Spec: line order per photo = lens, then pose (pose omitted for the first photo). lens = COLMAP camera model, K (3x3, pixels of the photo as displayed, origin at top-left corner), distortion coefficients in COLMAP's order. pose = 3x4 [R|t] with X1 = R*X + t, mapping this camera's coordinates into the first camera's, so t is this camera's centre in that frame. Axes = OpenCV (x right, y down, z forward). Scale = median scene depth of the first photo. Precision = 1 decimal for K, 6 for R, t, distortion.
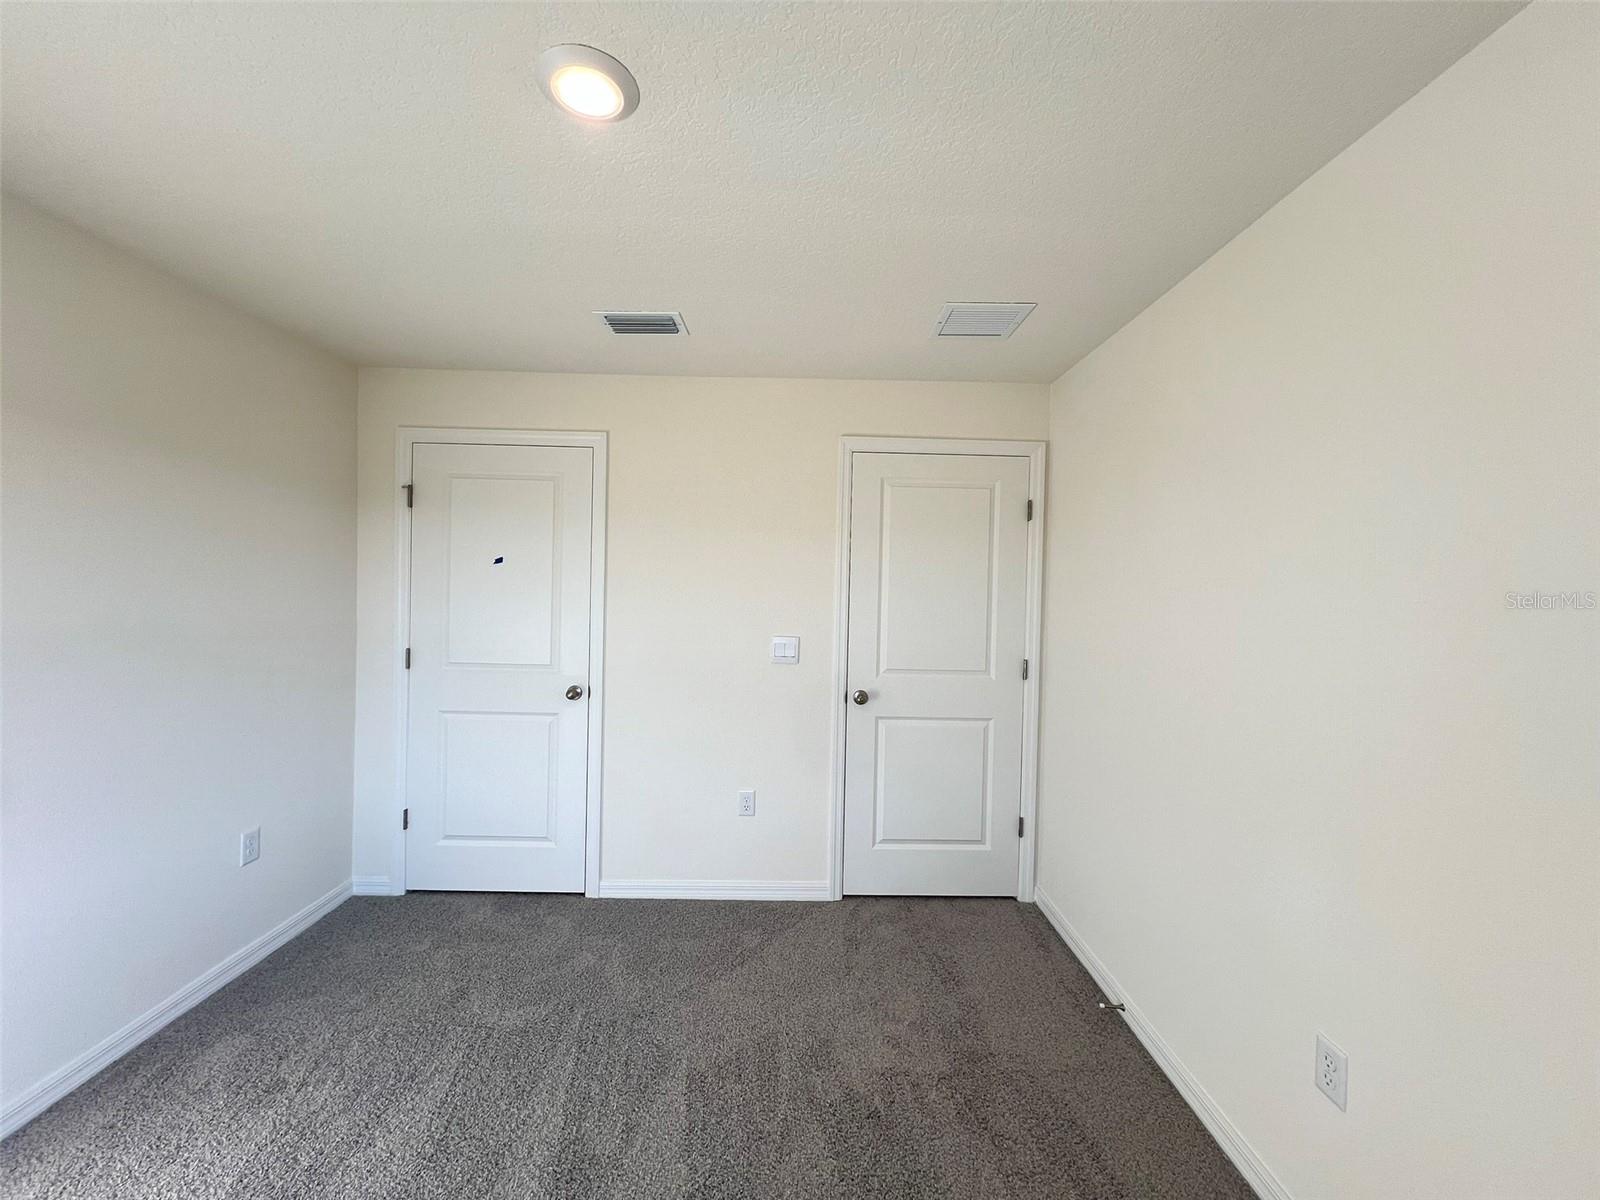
lens RADIAL K [[637.5, 0, 810.9], [0, 637.5, 595.5], [0, 0, 1]] dist [-0.001379, 0.000792]
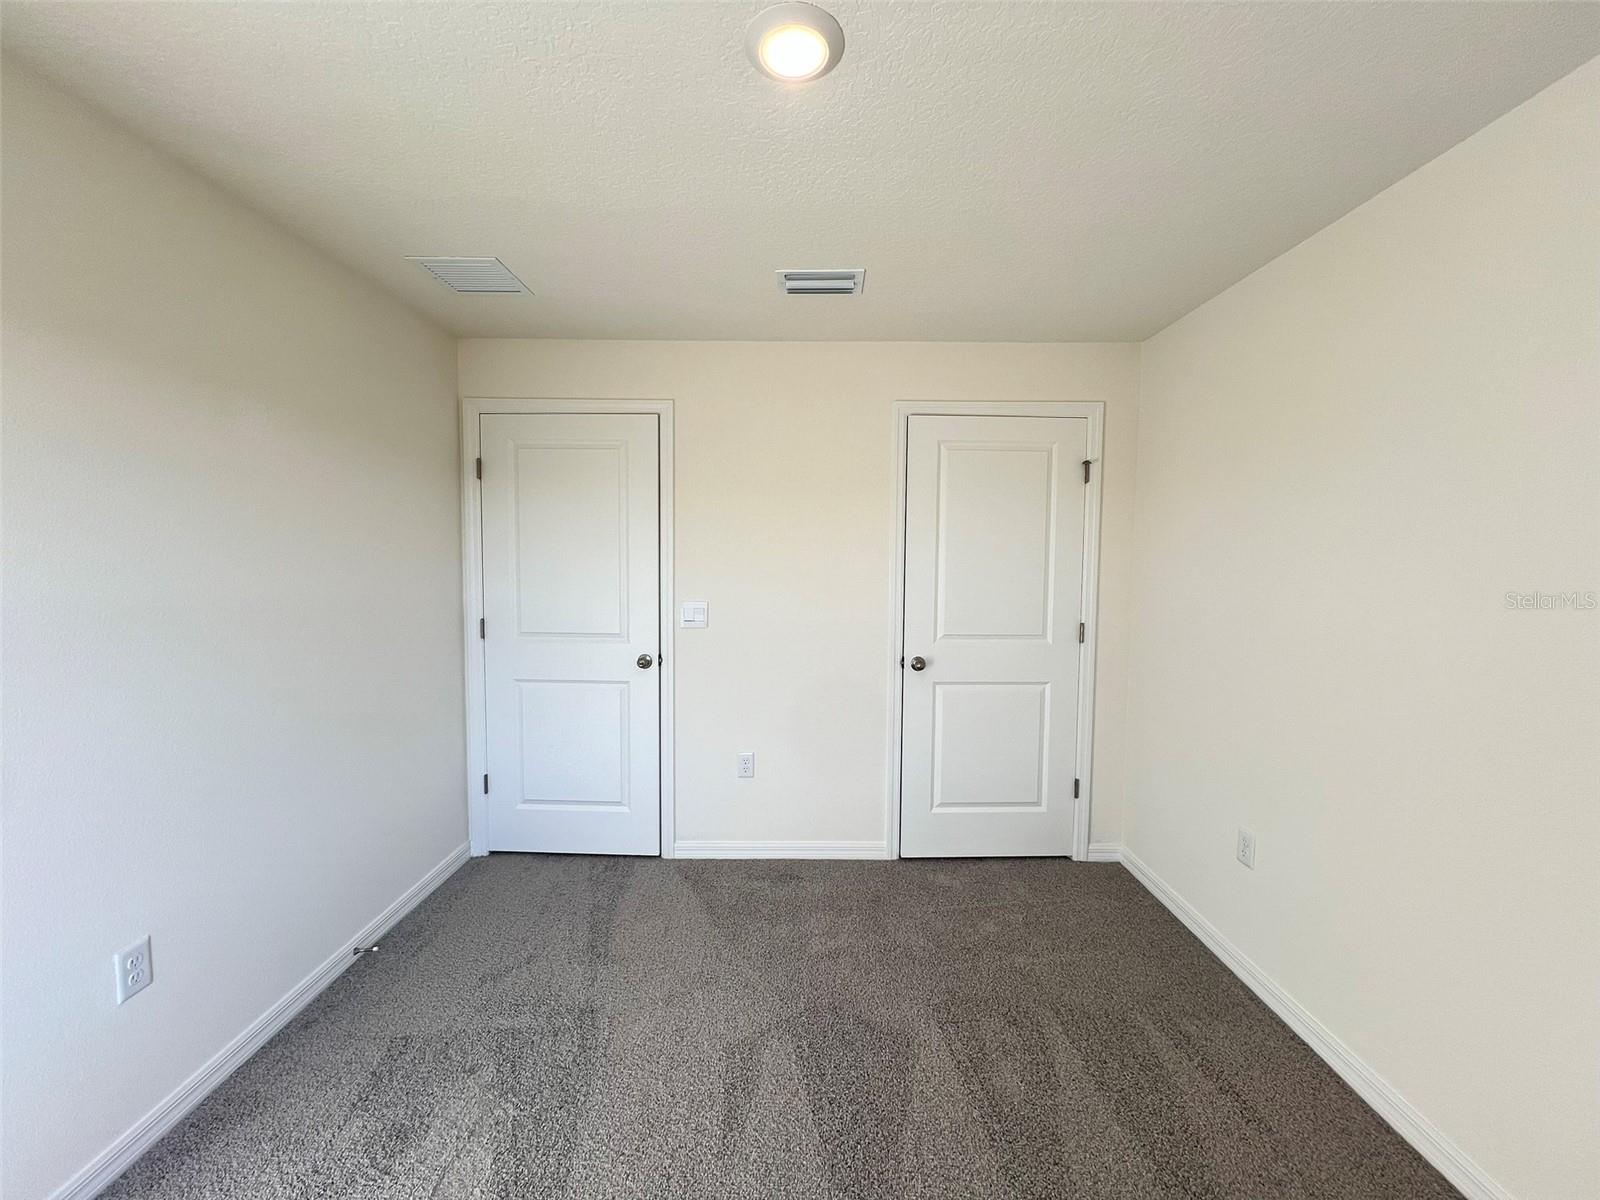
lens RADIAL K [[637.5, 0, 791.9], [0, 637.5, 592.9], [0, 0, 1]] dist [-0.001379, 0.000792]
pose [[0.999712, -0.011030, -0.021327, -0.099267], [0.012064, 0.998728, 0.048949, -0.002021], [0.020760, -0.049192, 0.998574, -0.001201]]
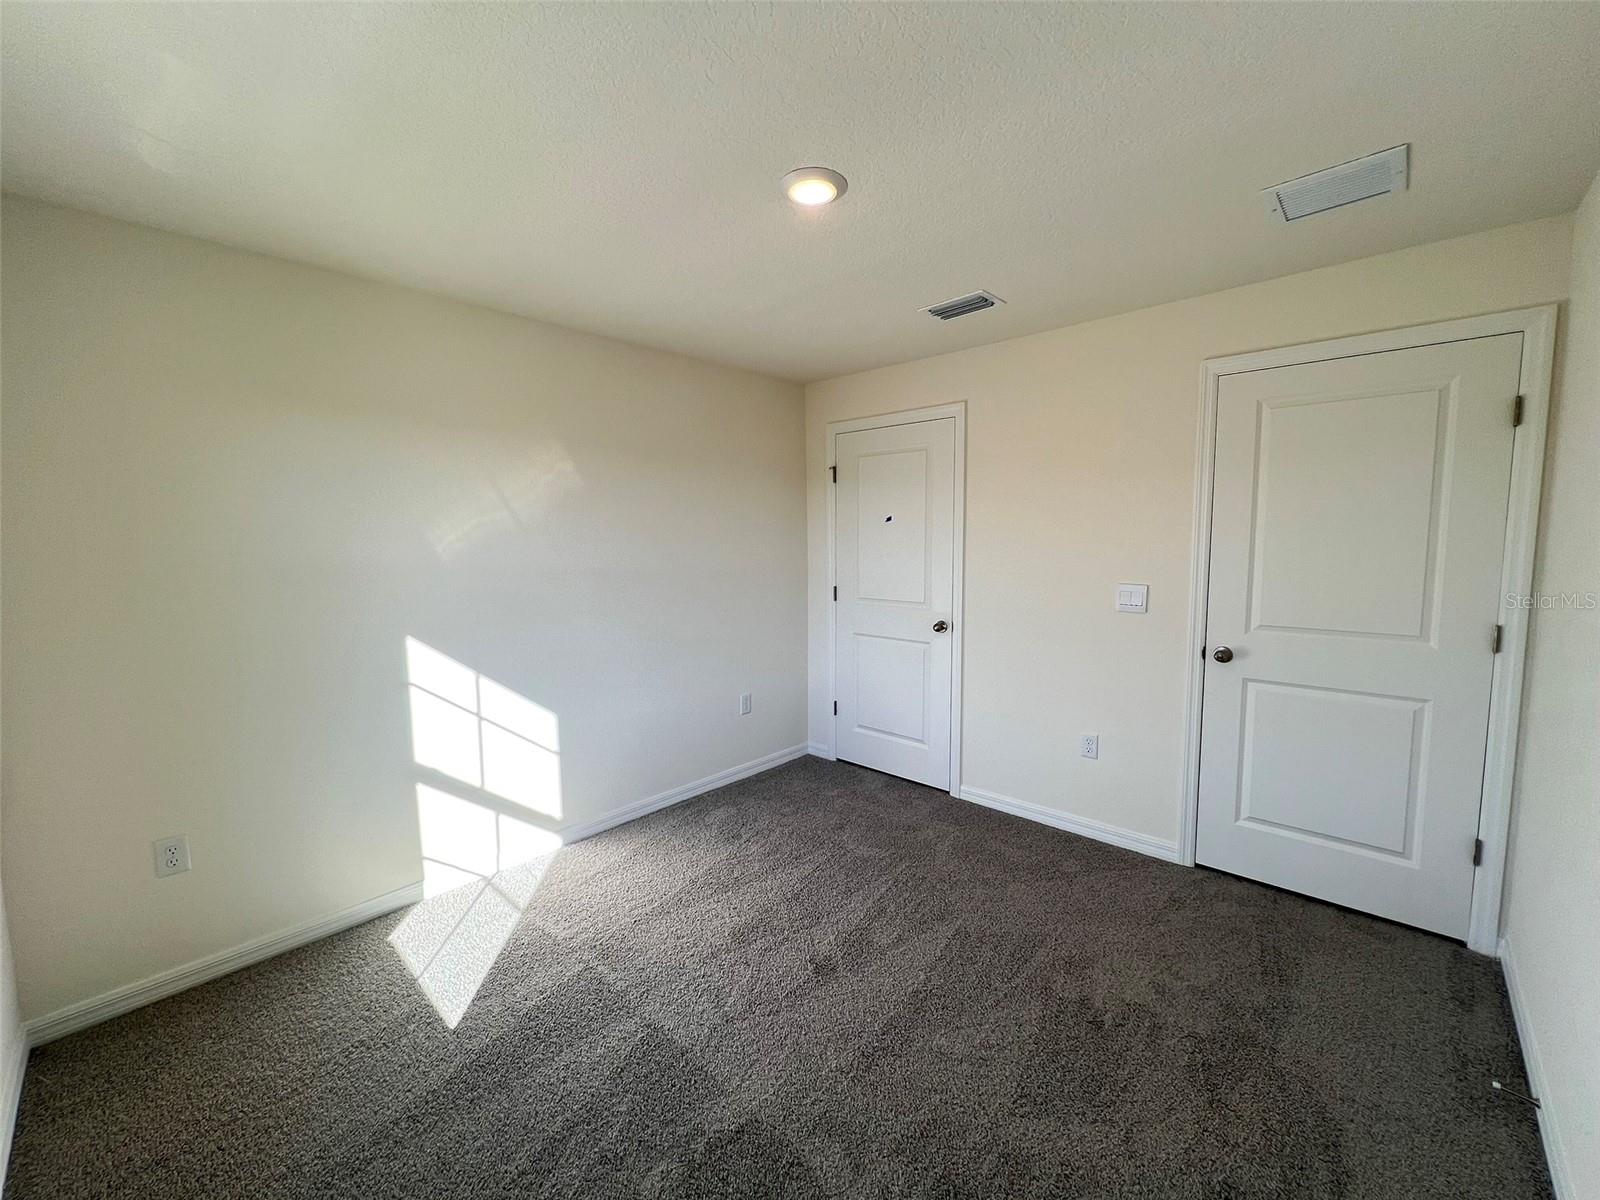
lens RADIAL K [[637.5, 0, 809.4], [0, 637.5, 593.9], [0, 0, 1]] dist [-0.001379, 0.000792]
pose [[0.730302, 0.035353, -0.682209, 0.267138], [0.014073, 0.997669, 0.066766, 0.007228], [0.682980, -0.058360, 0.728102, -0.042468]]
